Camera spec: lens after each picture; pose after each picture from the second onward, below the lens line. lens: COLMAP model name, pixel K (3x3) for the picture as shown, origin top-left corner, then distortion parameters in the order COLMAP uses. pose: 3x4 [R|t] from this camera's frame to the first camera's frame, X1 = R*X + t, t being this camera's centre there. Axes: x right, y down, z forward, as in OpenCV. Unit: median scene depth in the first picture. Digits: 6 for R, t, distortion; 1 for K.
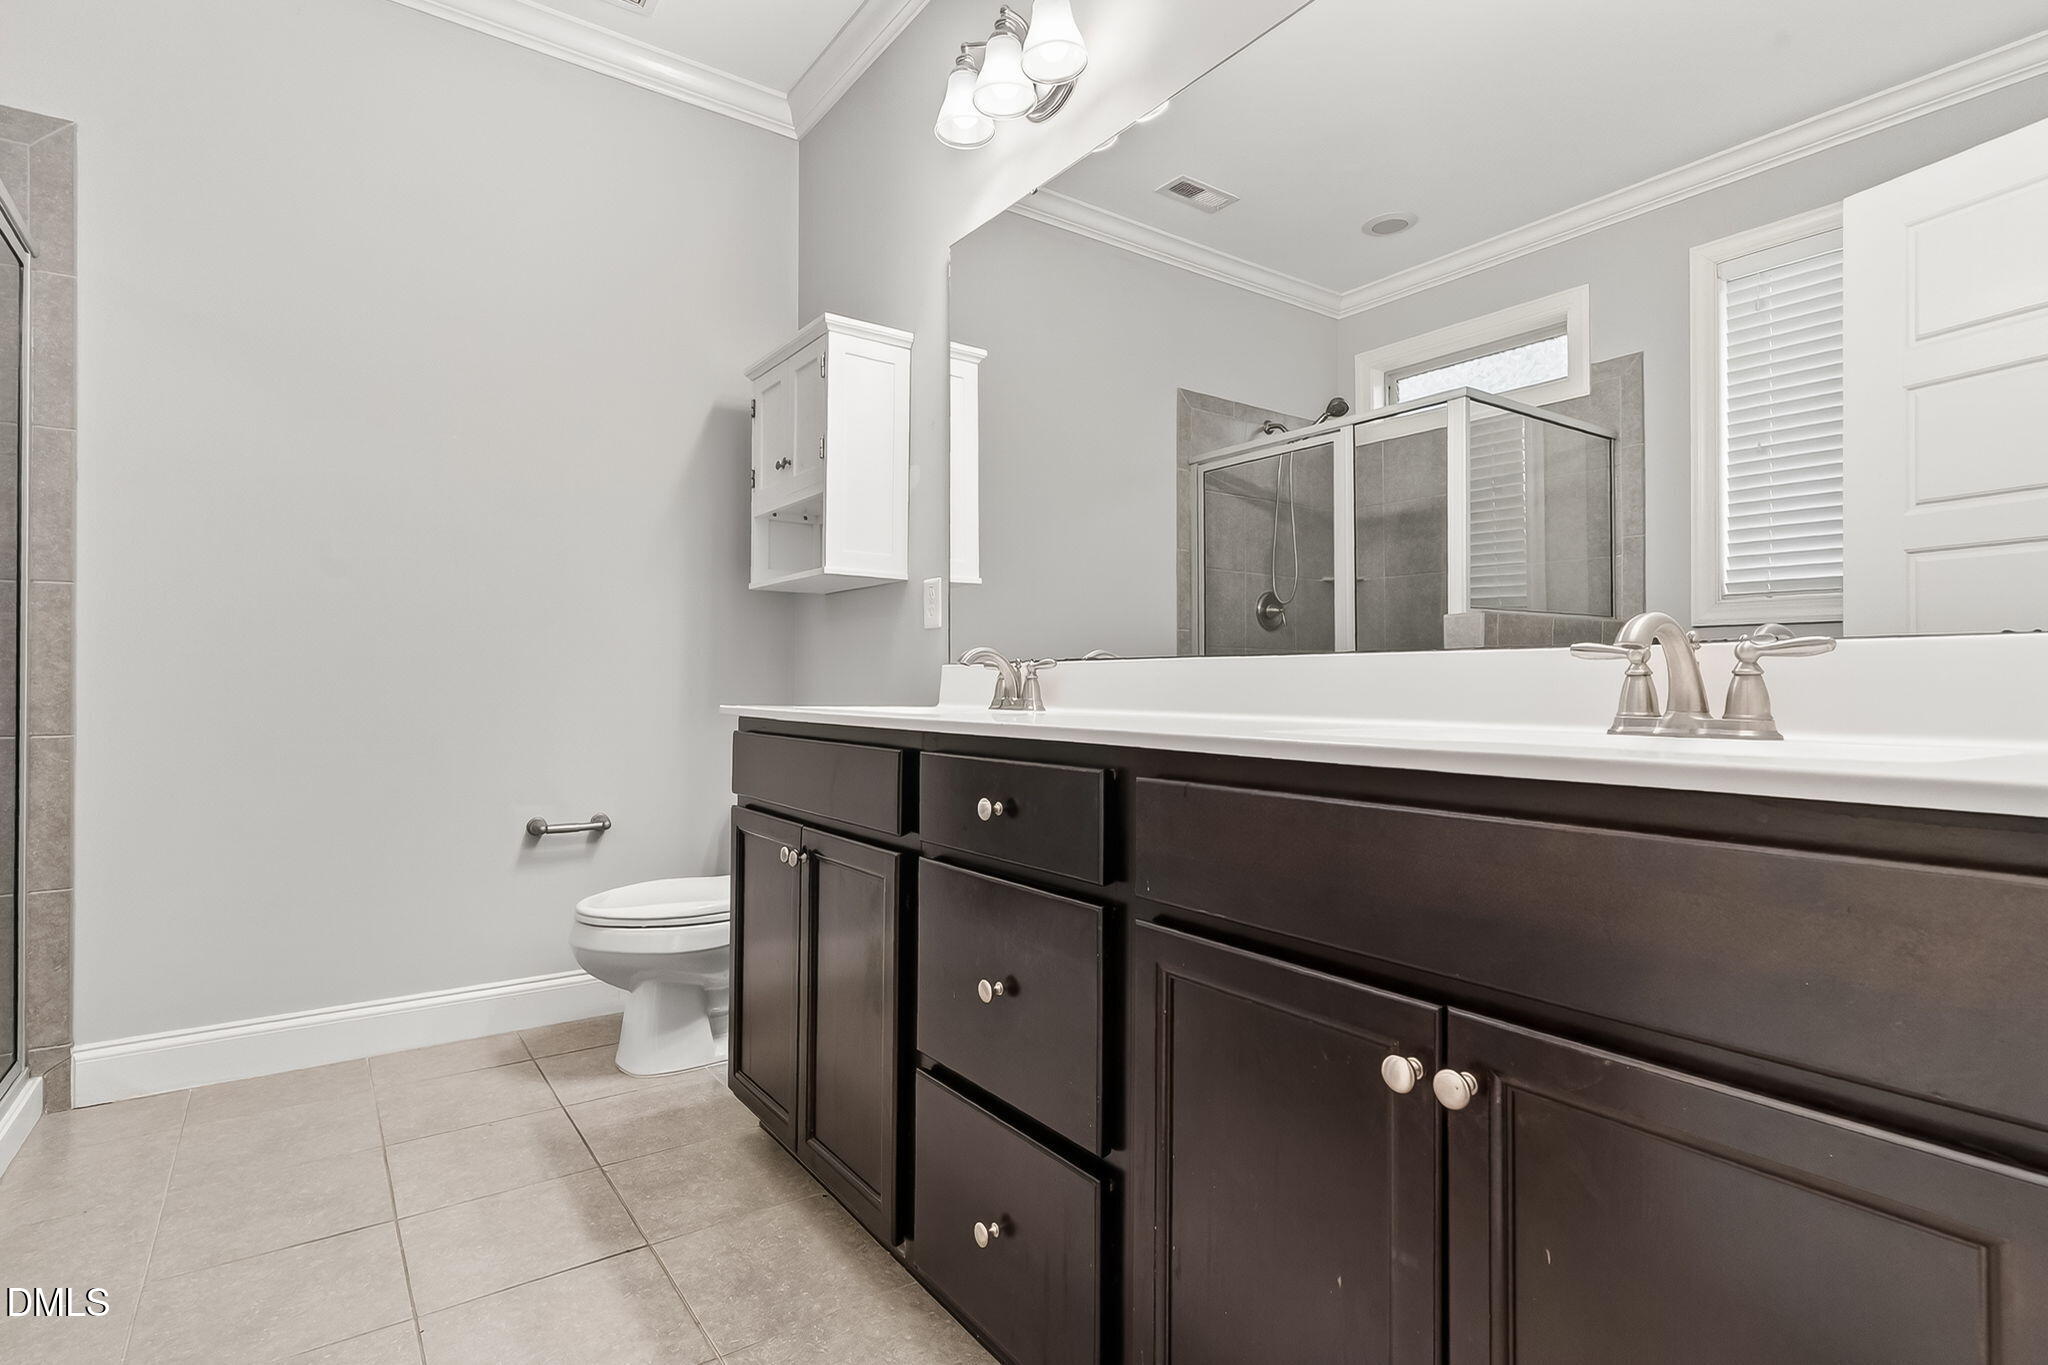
lens RADIAL K [[994.3, 0, 1022.3], [0, 994.3, 686.0], [0, 0, 1]] dist [-0.000244, -0.000641]
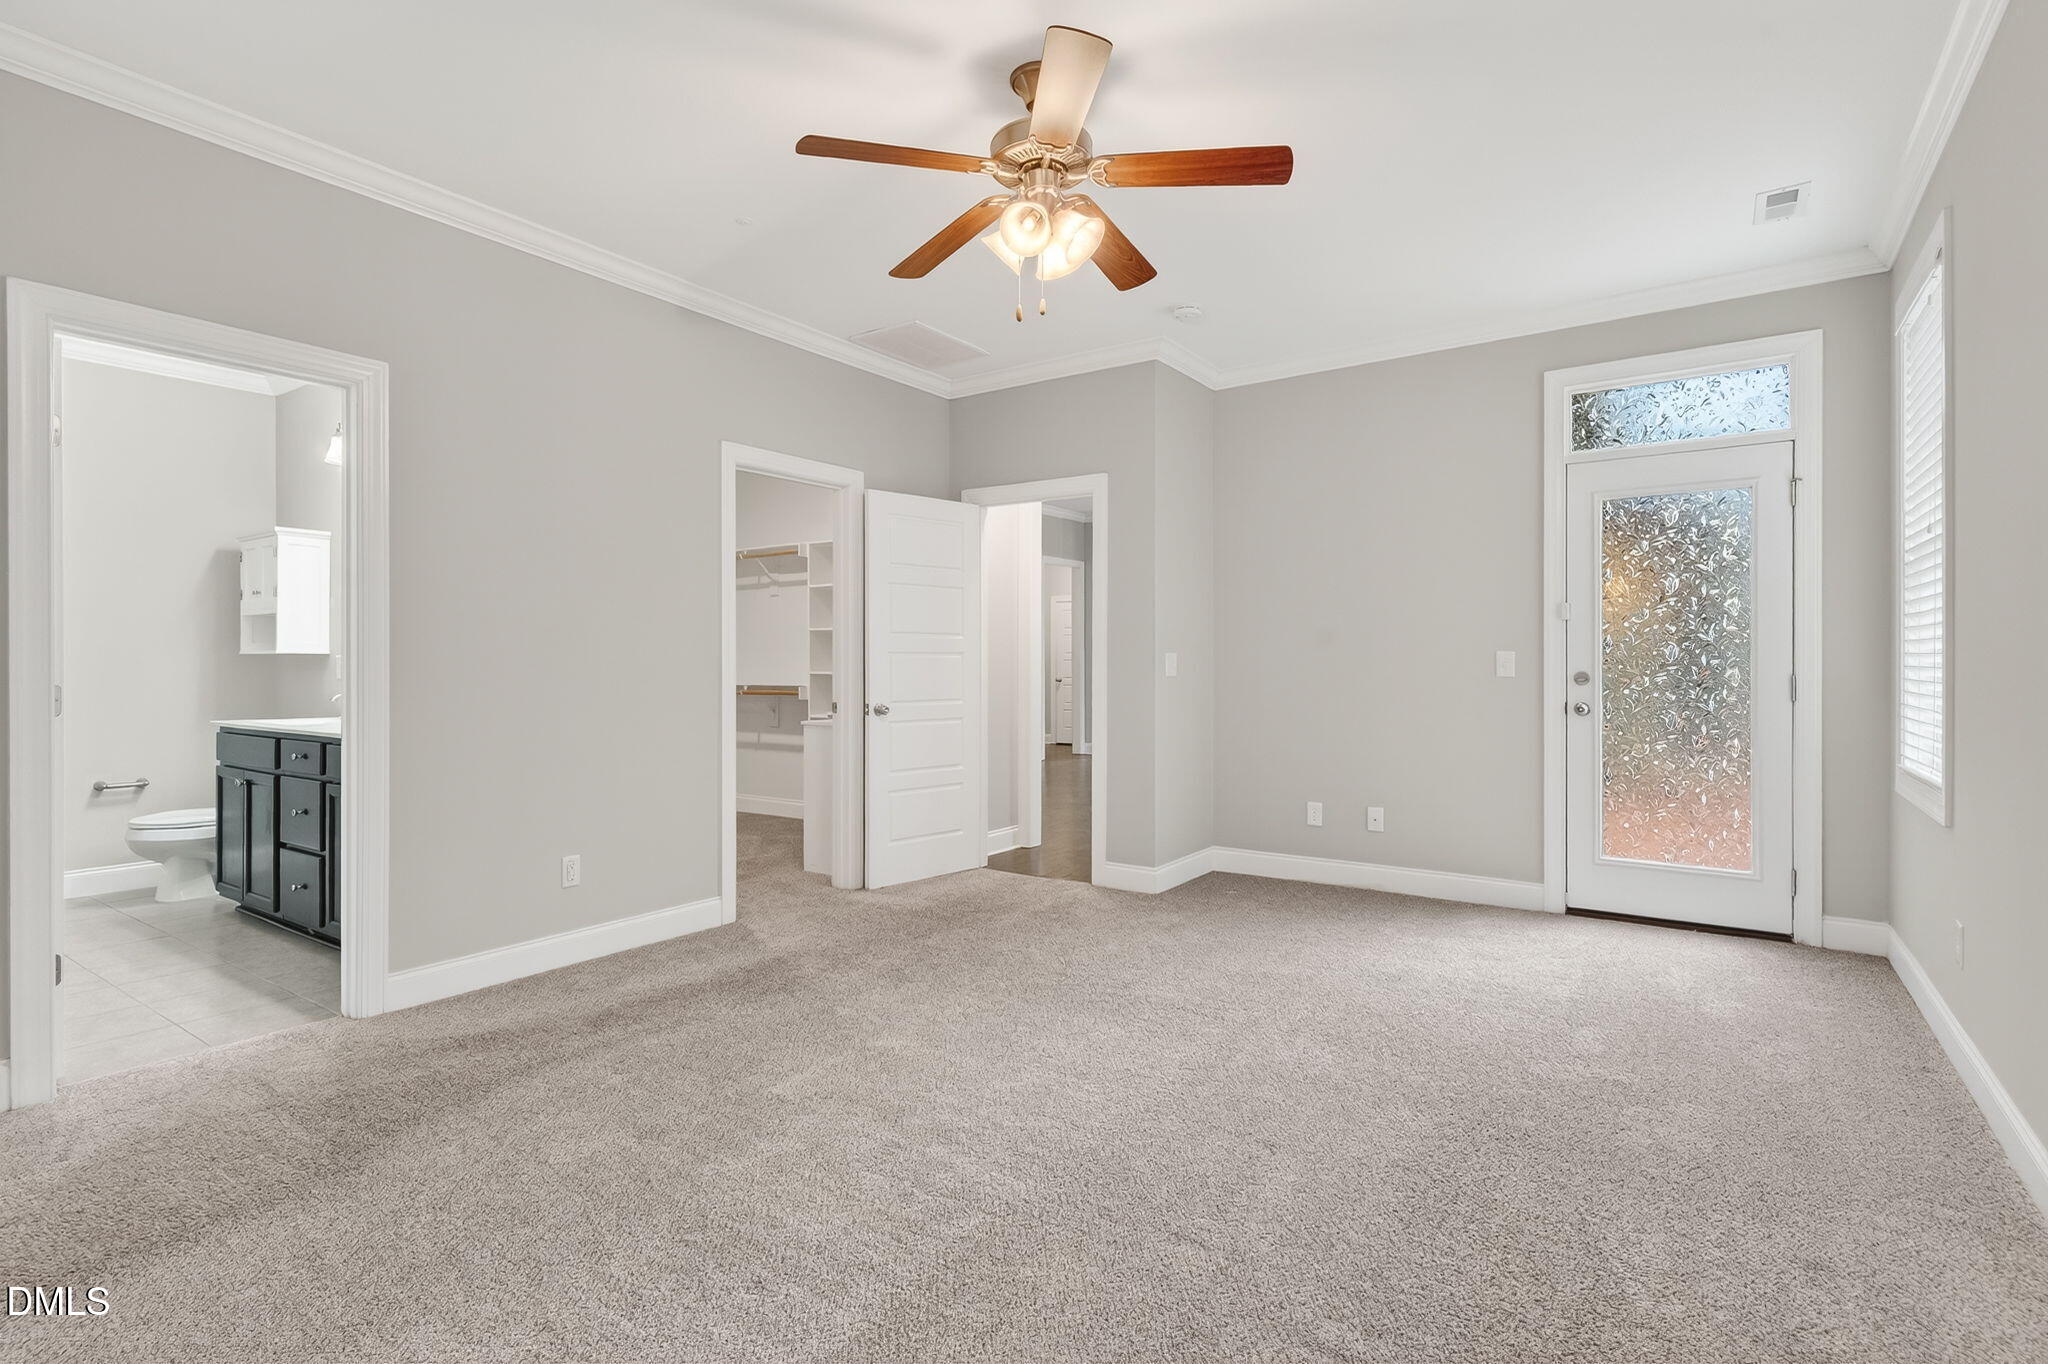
lens RADIAL K [[994.3, 0, 1018.4], [0, 994.3, 677.1], [0, 0, 1]] dist [-0.000244, -0.000641]
pose [[0.945398, -0.006909, 0.325846, 0.574259], [0.002685, 0.999906, 0.013412, -0.087718], [-0.325908, -0.011804, 0.945328, -1.422010]]
